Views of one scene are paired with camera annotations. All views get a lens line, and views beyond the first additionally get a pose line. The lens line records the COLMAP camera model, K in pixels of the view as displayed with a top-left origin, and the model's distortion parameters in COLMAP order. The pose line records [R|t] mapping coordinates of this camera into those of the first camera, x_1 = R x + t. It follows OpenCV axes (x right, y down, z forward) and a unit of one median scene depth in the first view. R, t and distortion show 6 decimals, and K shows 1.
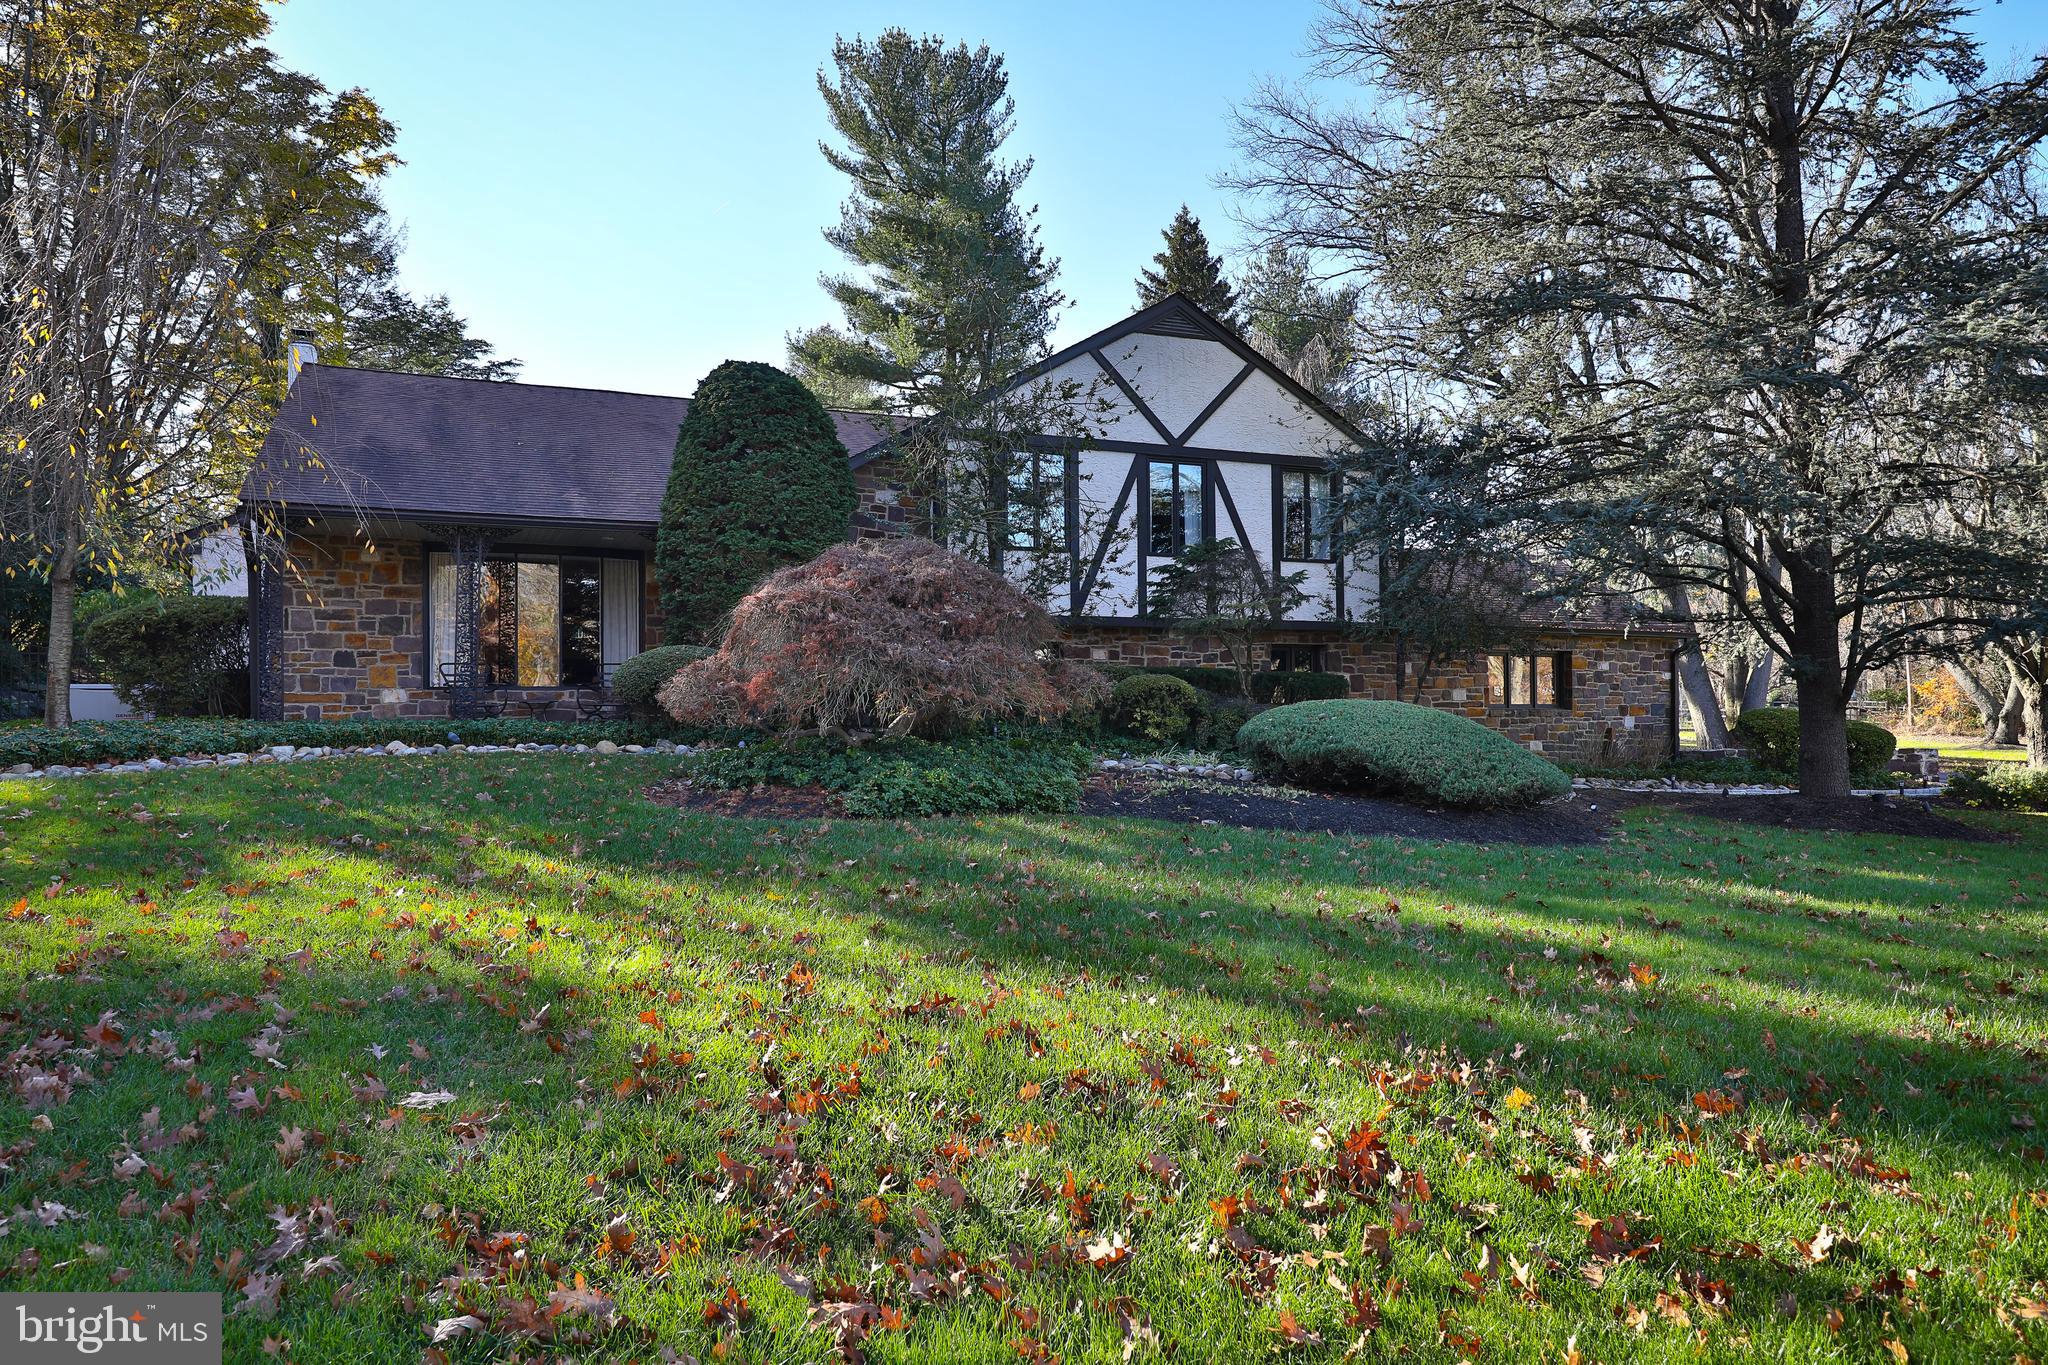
lens RADIAL K [[1248.4, 0, 1023.6], [0, 1248.4, 689.2], [0, 0, 1]] dist [0.007924, 0.002089]
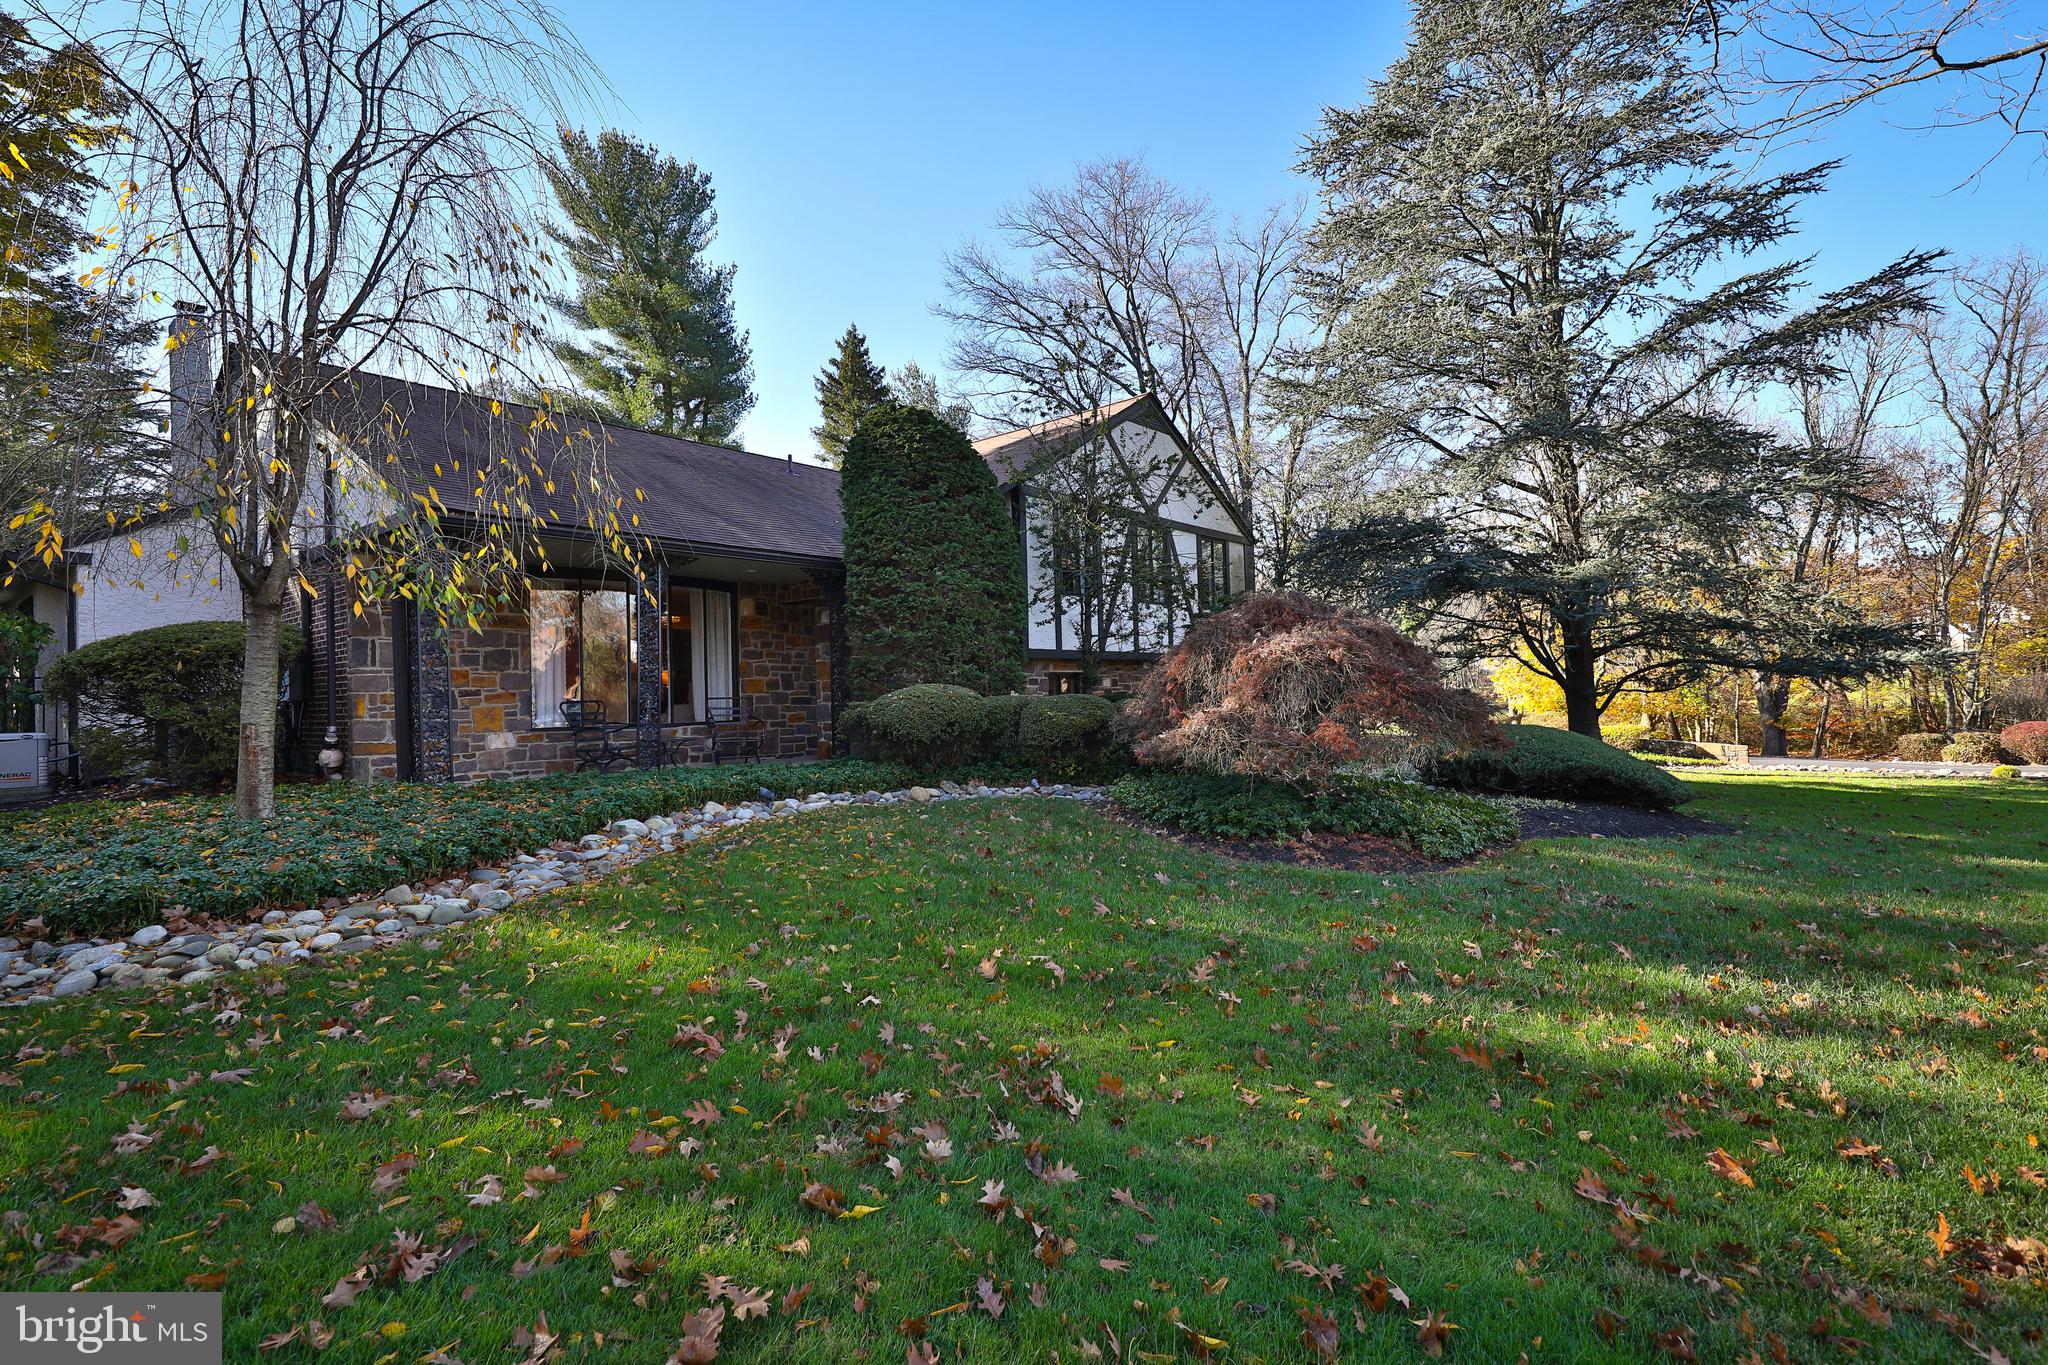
lens RADIAL K [[933.0, 0, 1024.1], [0, 933.0, 677.2], [0, 0, 1]] dist [-0.004670, -0.001119]
pose [[0.889725, -0.009116, 0.456406, -0.166271], [0.019095, 0.999669, -0.017256, -0.007230], [-0.456098, 0.024068, 0.889604, 0.089385]]
